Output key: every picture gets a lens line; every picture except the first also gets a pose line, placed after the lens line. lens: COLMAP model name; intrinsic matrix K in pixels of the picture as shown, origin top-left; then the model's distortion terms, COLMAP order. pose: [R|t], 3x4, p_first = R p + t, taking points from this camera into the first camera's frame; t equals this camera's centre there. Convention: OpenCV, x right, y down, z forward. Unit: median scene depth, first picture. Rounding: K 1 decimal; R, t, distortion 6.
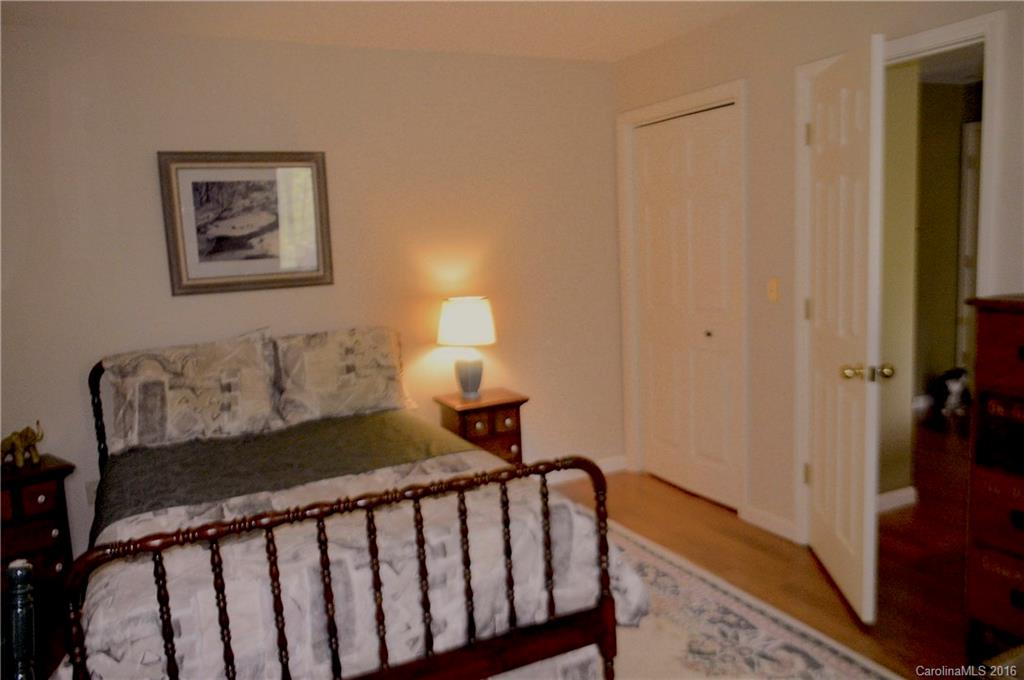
lens RADIAL K [[805.7, 0, 512.0], [0, 805.7, 340.0], [0, 0, 1]] dist [0.000399, -0.002394]
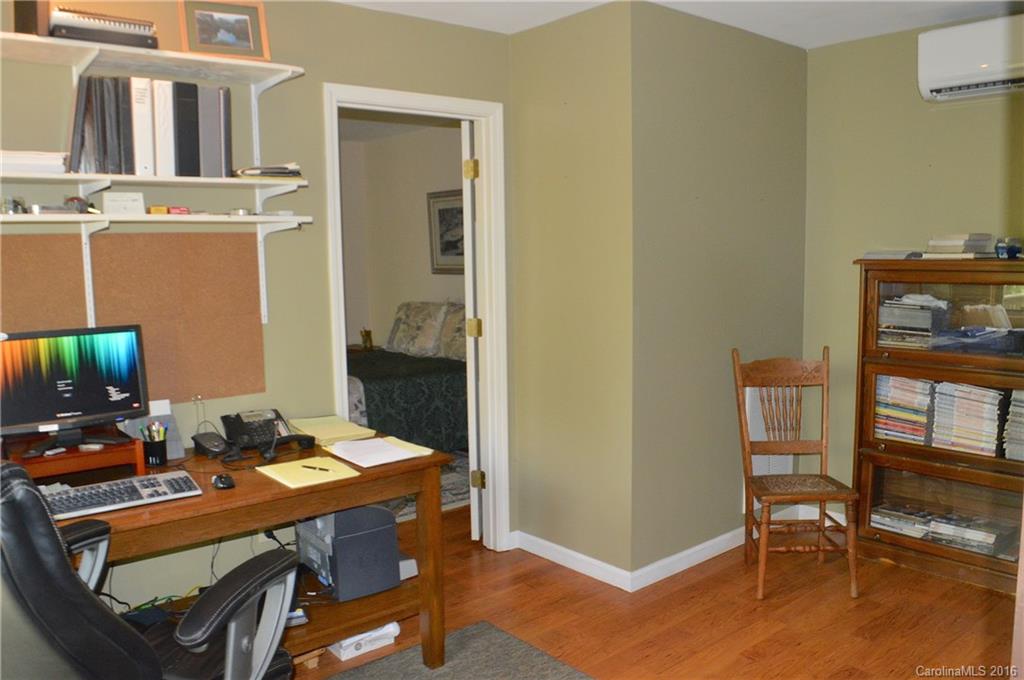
lens RADIAL K [[805.7, 0, 512.0], [0, 805.7, 340.0], [0, 0, 1]] dist [0.000399, -0.002394]
pose [[0.242288, 0.150242, -0.958501, 1.325715], [-0.122146, 0.984800, 0.123488, -0.150111], [0.962485, 0.087157, 0.256956, 0.722229]]
